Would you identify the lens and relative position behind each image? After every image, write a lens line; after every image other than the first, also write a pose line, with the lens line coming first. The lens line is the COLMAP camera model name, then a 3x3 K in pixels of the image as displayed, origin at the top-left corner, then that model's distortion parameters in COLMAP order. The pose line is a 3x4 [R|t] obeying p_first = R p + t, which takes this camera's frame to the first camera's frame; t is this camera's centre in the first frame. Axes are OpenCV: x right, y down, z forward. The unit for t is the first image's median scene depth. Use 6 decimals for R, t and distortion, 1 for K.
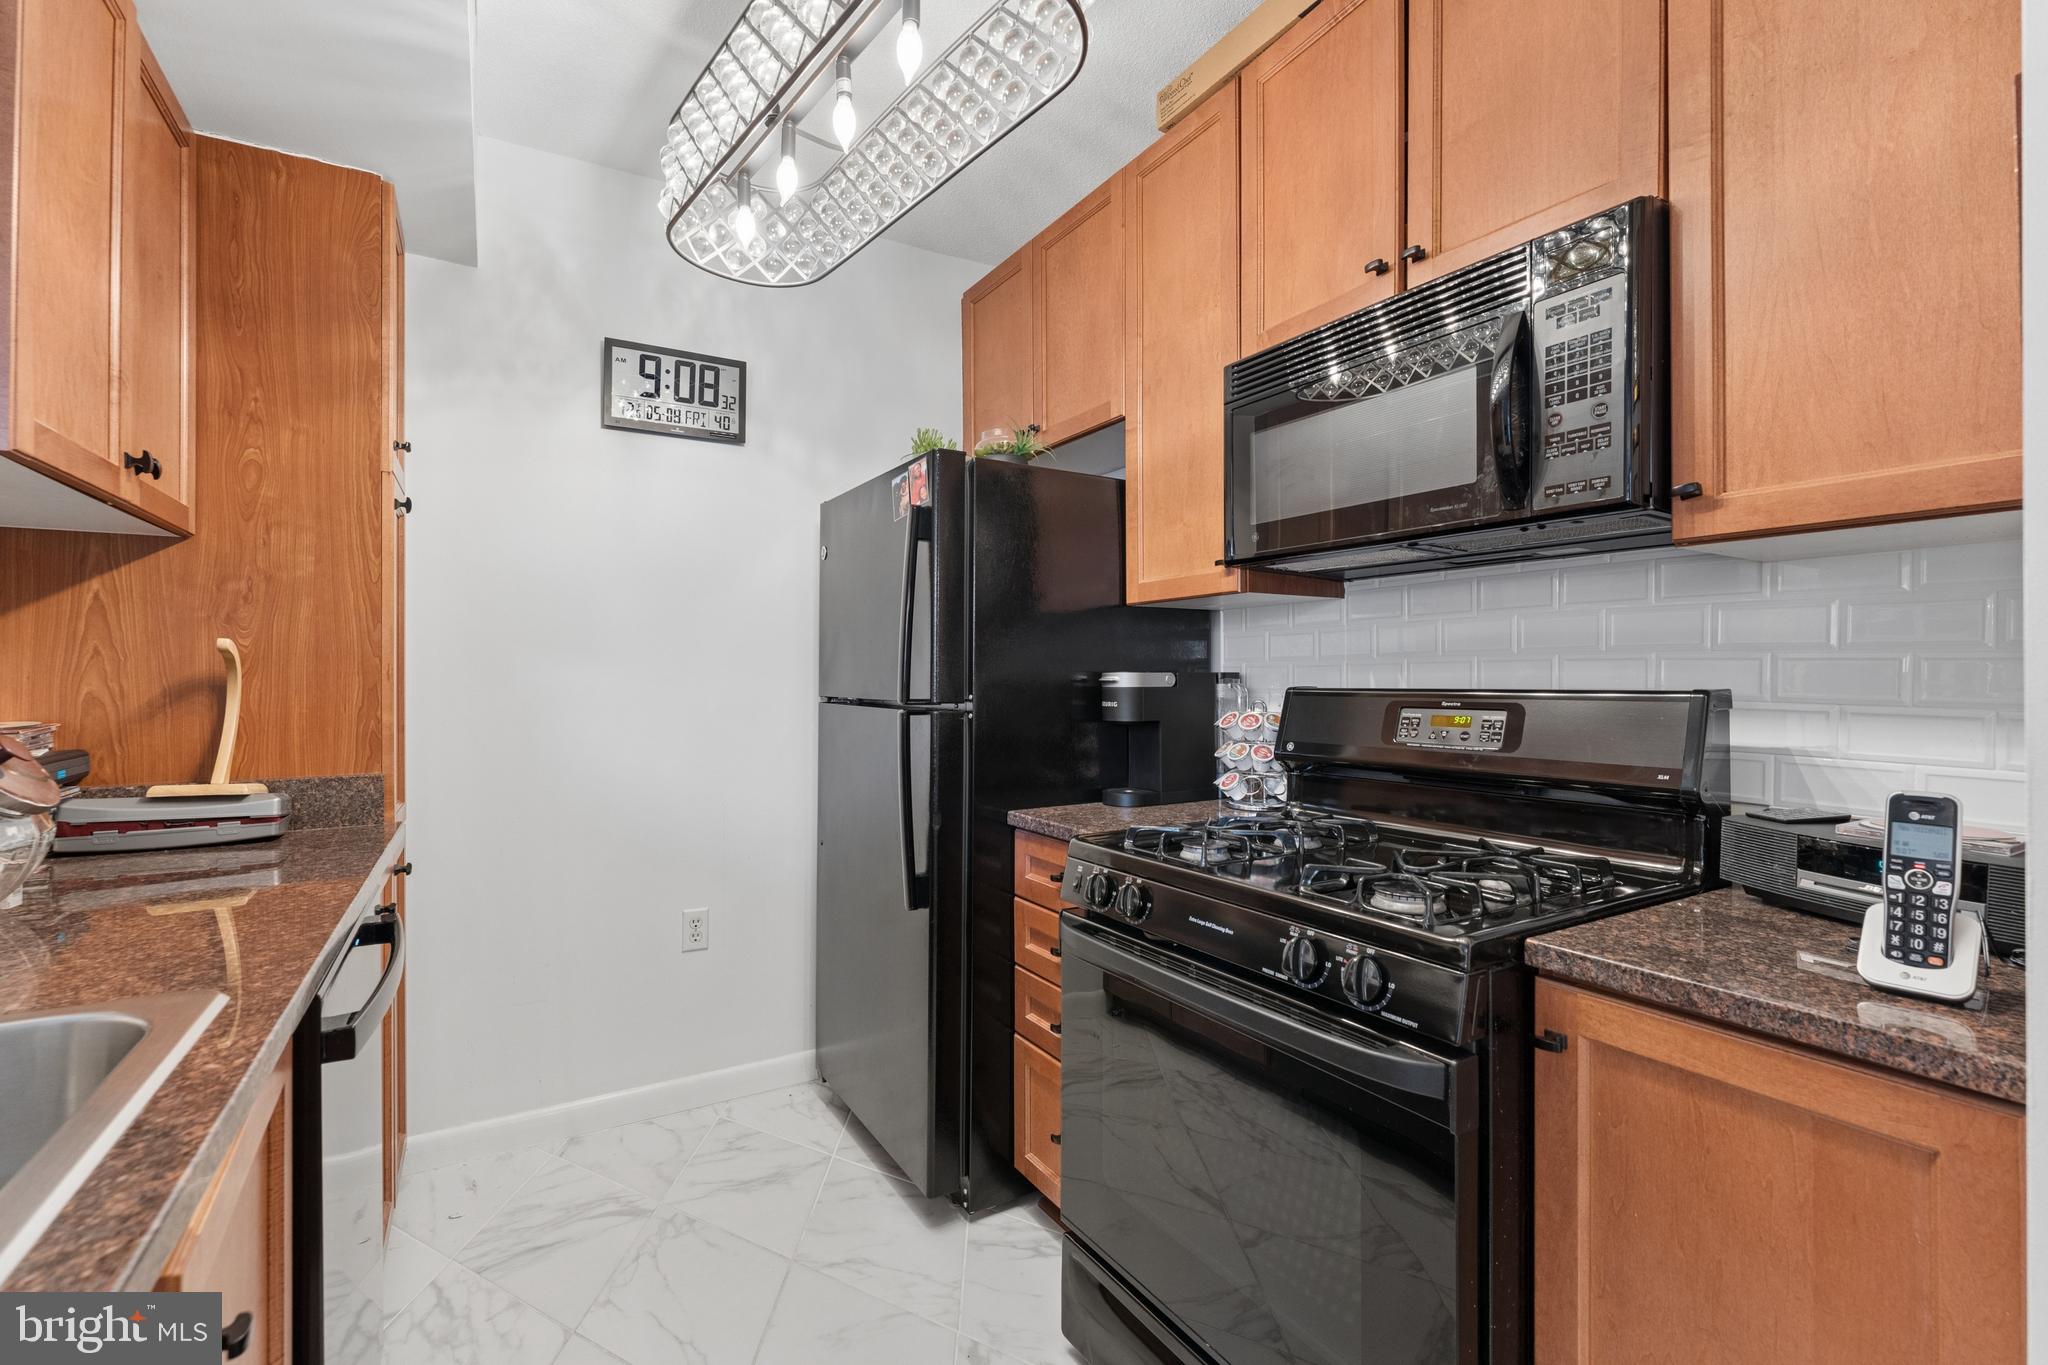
lens RADIAL K [[895.8, 0, 1020.0], [0, 895.8, 670.4], [0, 0, 1]] dist [-0.003223, 0.000141]
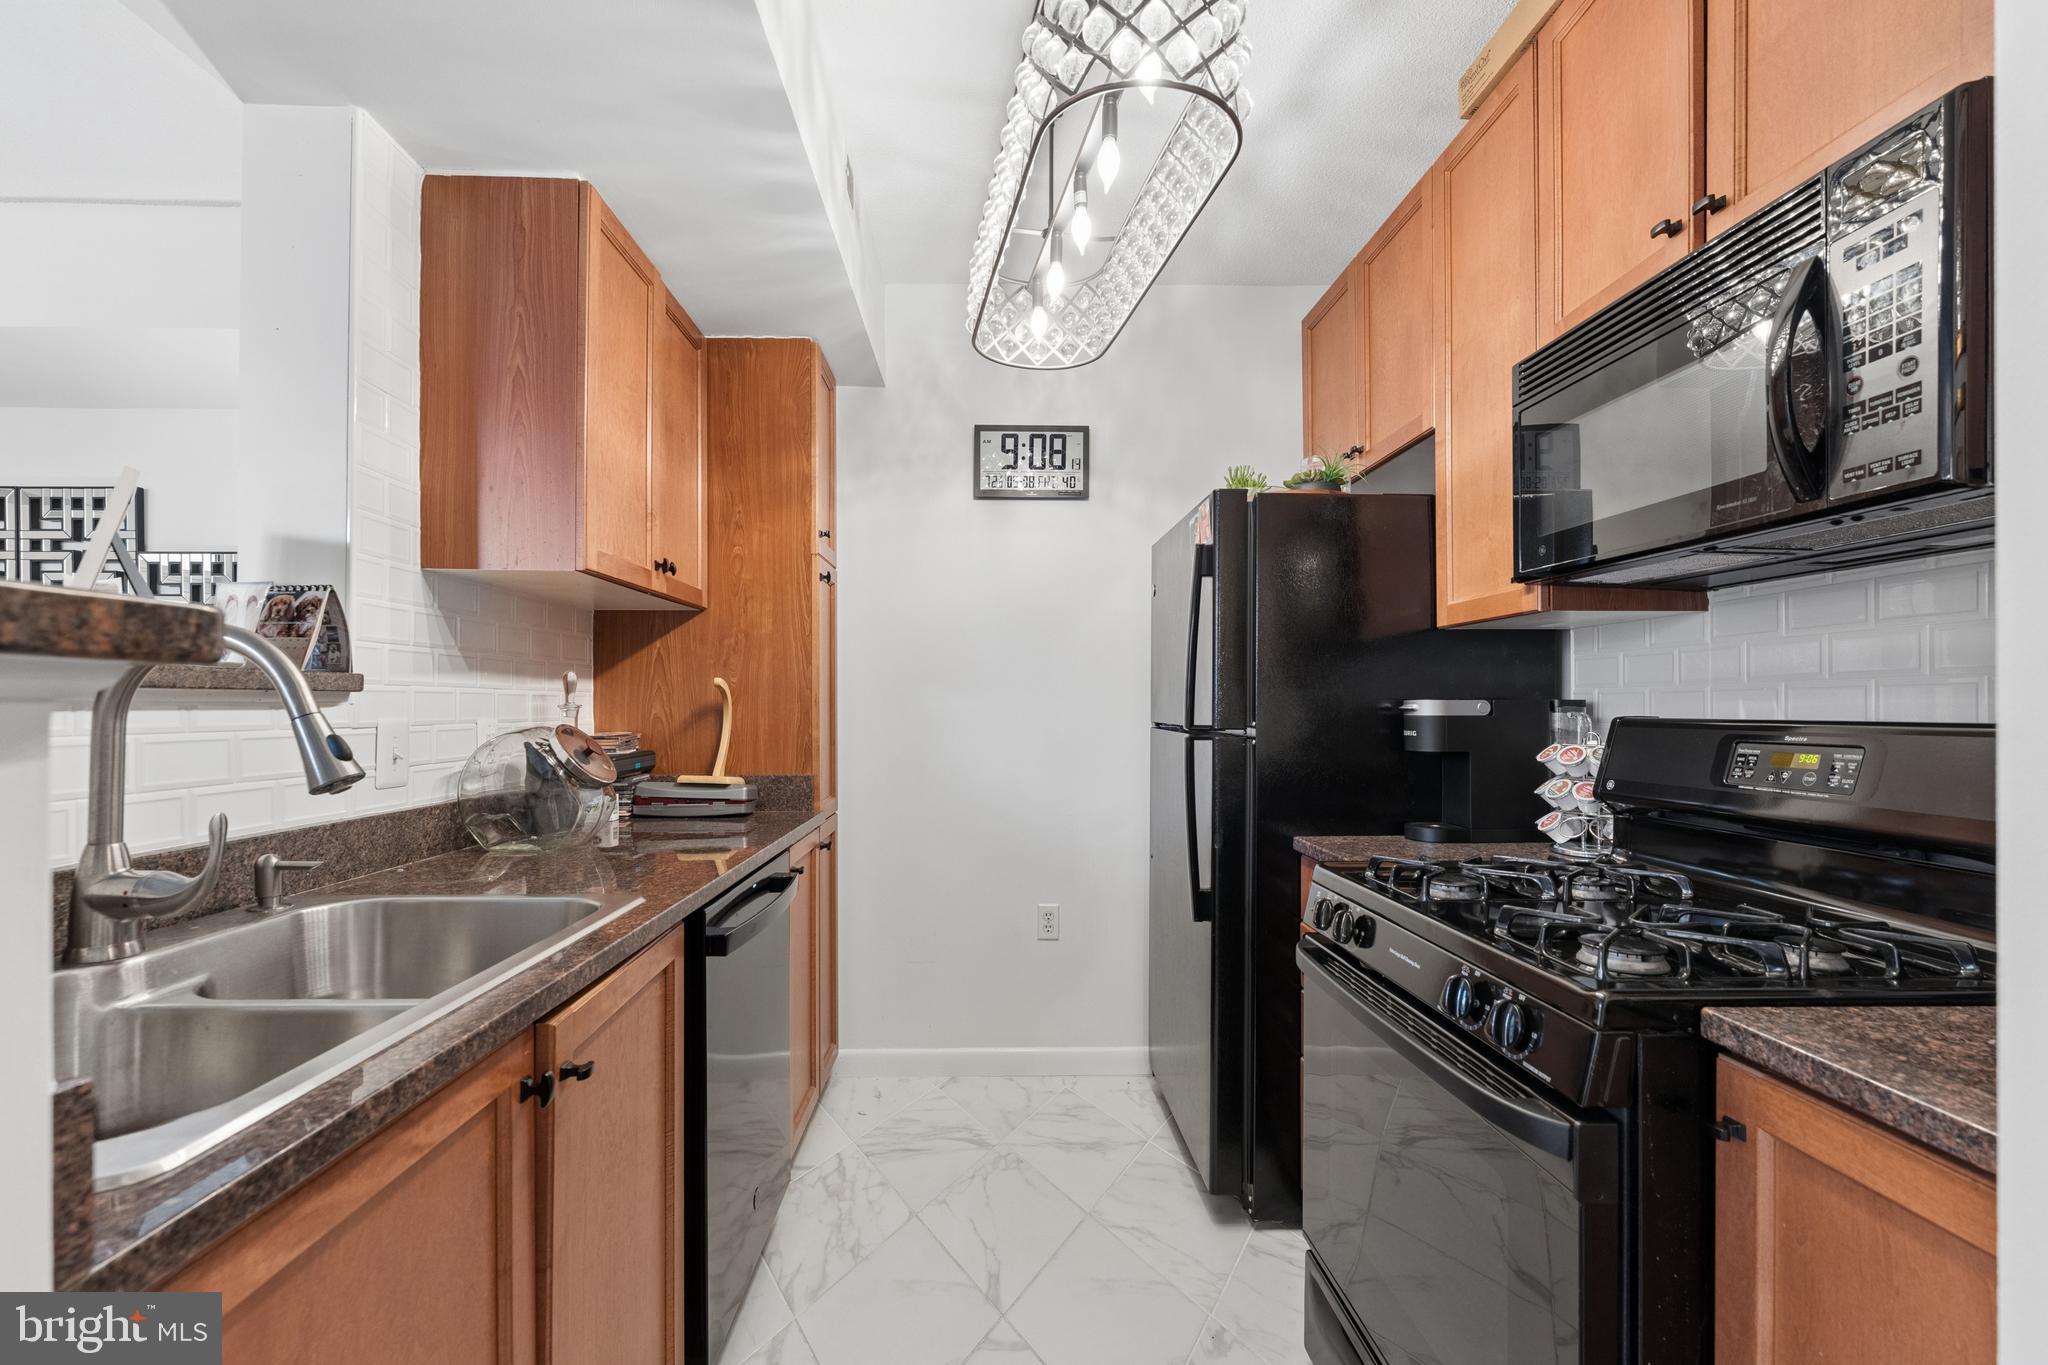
lens RADIAL K [[895.8, 0, 1015.0], [0, 895.8, 698.4], [0, 0, 1]] dist [-0.003223, 0.000141]
pose [[0.873129, -0.001789, -0.487486, 0.232293], [0.002052, 0.999998, 0.000007, -0.000682], [0.487485, -0.001007, 0.873131, -0.047110]]
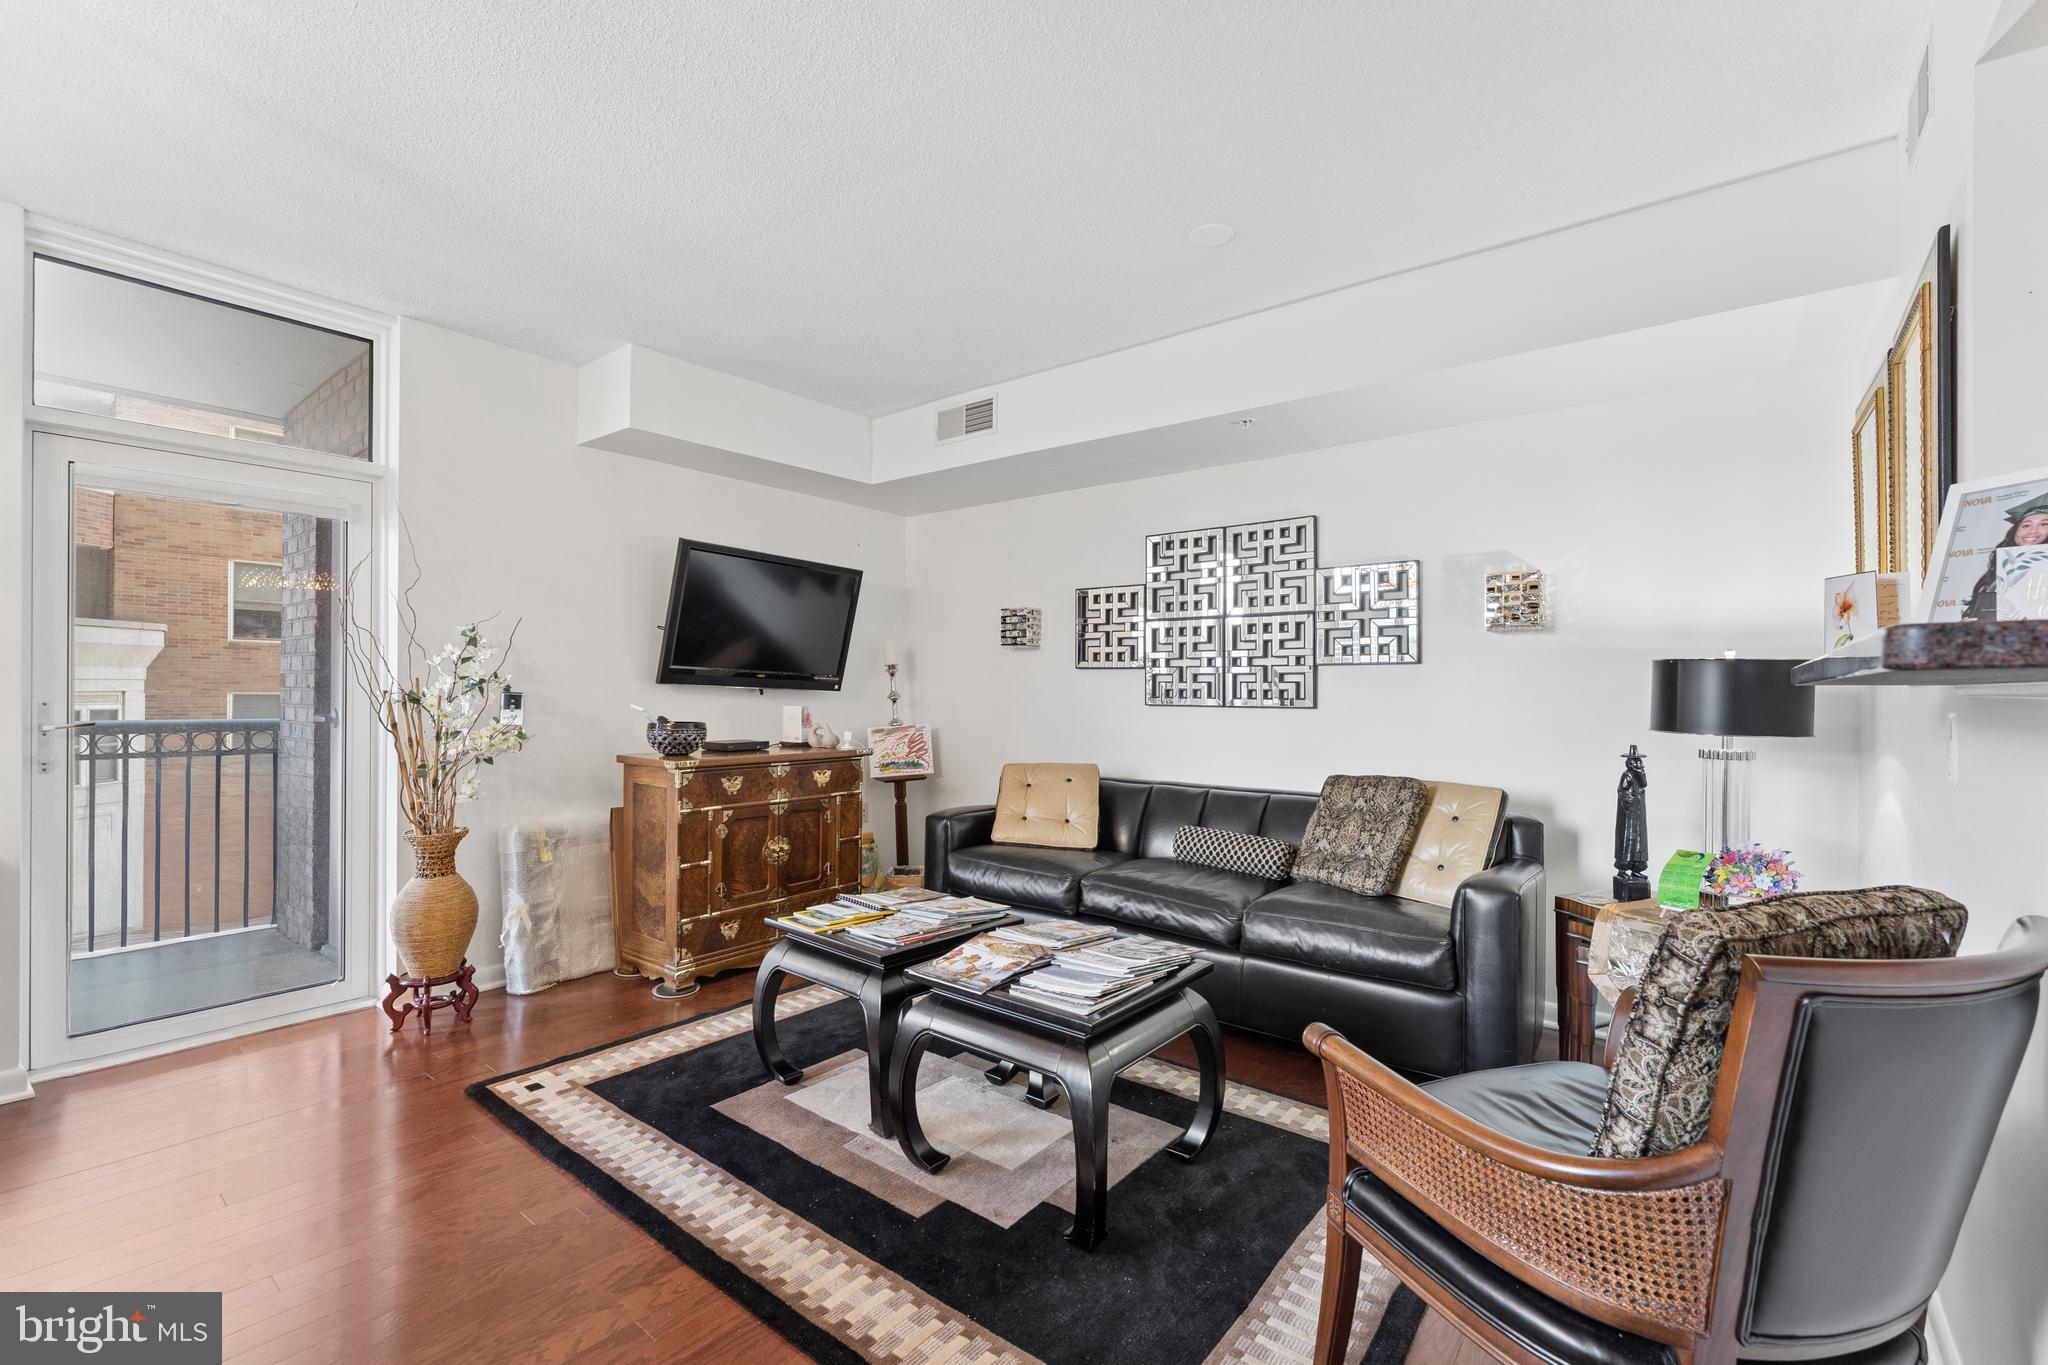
lens RADIAL K [[895.8, 0, 1011.7], [0, 895.8, 690.7], [0, 0, 1]] dist [-0.003223, 0.000141]
pose [[0.347180, 0.000896, -0.937798, -0.368549], [0.002379, 0.999995, 0.001836, -0.006067], [0.937795, -0.002868, 0.347177, -0.766054]]
